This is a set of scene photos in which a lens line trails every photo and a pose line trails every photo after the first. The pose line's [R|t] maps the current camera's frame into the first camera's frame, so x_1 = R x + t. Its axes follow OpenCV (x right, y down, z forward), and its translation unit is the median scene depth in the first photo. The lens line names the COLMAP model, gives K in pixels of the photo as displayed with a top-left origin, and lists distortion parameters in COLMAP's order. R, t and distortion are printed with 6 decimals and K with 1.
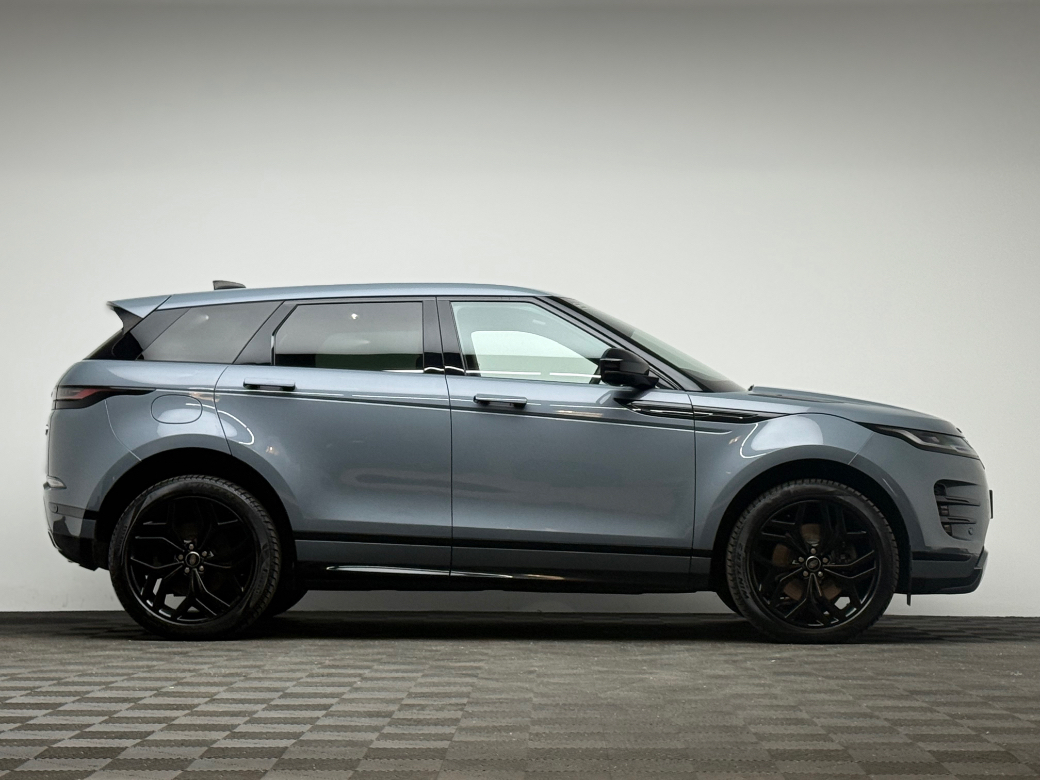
lens RADIAL K [[2327.7, 0, 520.0], [0, 2327.7, 390.0], [0, 0, 1]] dist [0.182701, 0.056044]
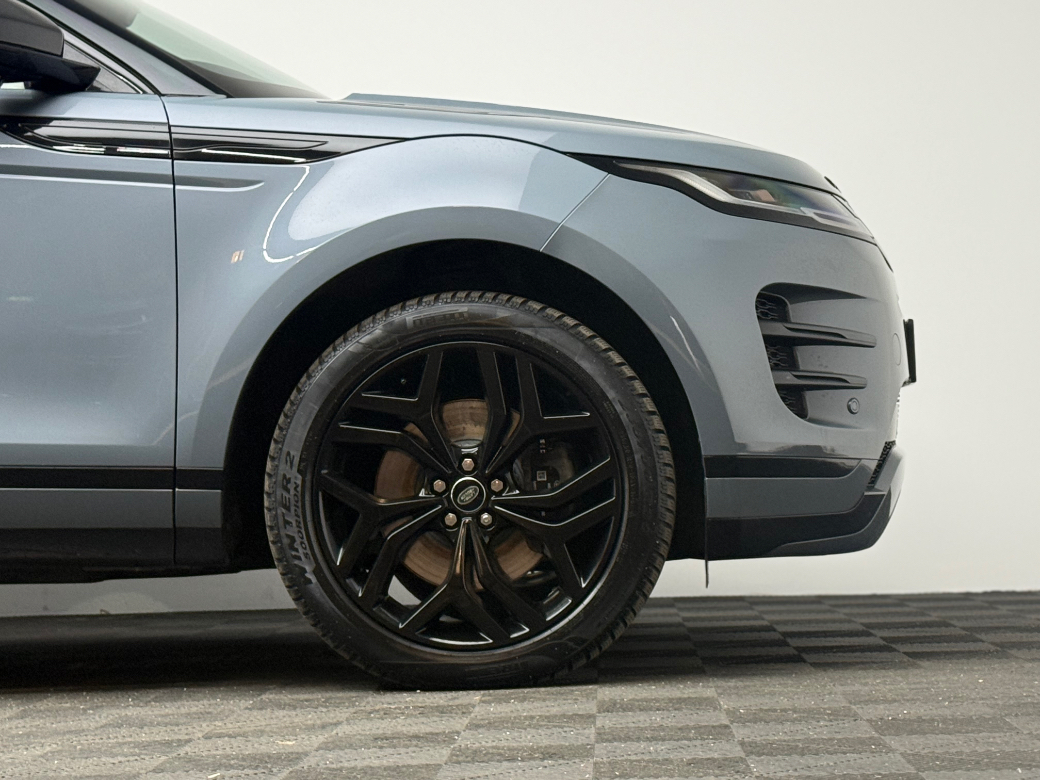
lens RADIAL K [[2327.7, 0, 520.0], [0, 2327.7, 390.0], [0, 0, 1]] dist [0.182701, 0.056044]
pose [[0.999028, -0.035217, -0.026524, 0.145880], [0.035607, 0.999262, 0.014390, 0.049970], [0.025998, -0.015320, 0.999545, 0.585639]]
